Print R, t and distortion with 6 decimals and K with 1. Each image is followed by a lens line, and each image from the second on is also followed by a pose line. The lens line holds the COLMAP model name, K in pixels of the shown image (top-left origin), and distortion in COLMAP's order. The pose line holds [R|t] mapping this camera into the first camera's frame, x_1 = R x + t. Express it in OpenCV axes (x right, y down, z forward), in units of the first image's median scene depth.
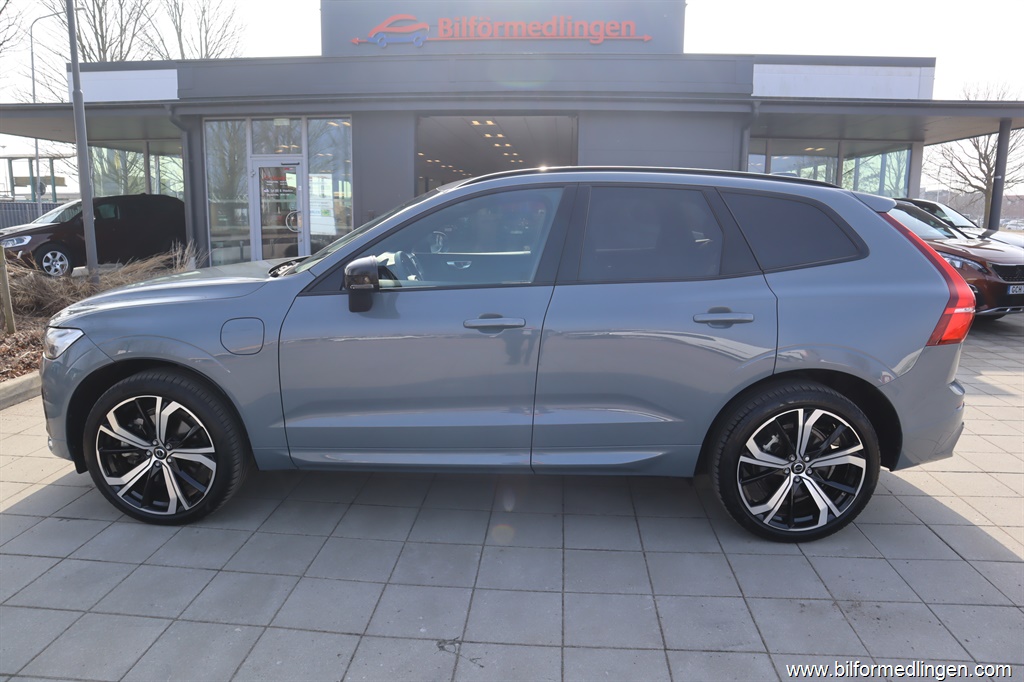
lens RADIAL K [[719.2, 0, 494.5], [0, 719.2, 339.1], [0, 0, 1]] dist [-0.137782, 0.087801]
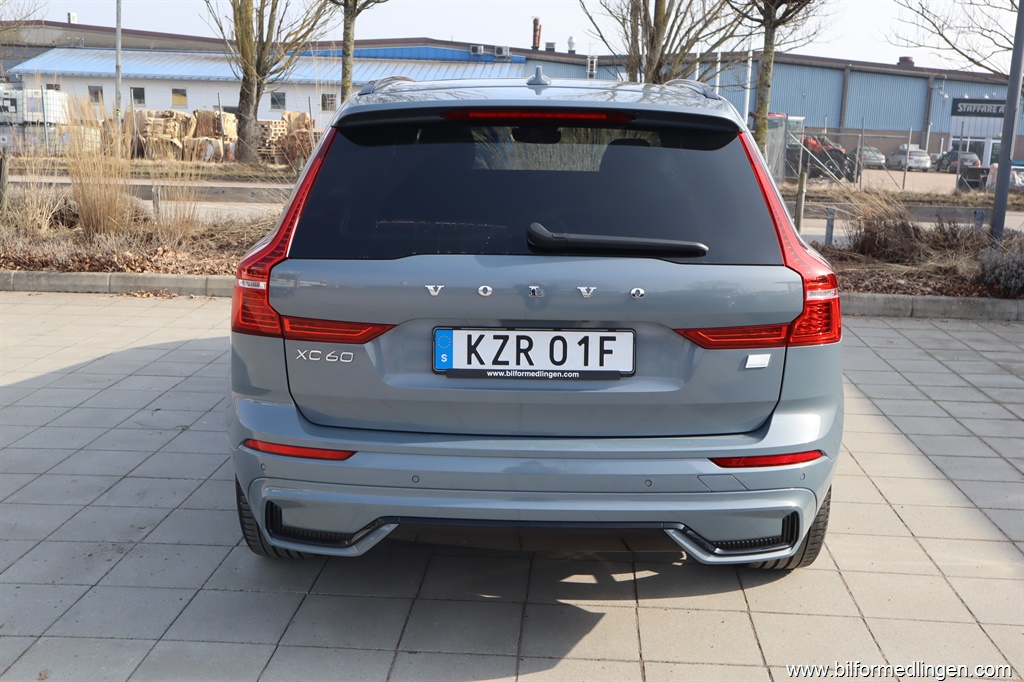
lens RADIAL K [[1091.7, 0, 512.0], [0, 1091.7, 341.0], [0, 0, 1]] dist [-0.003886, 0.004505]
pose [[0.018100, 0.193461, -0.980941, 1.817748], [-0.214706, 0.958966, 0.185166, -0.245164], [0.976511, 0.207263, 0.058895, 1.308446]]
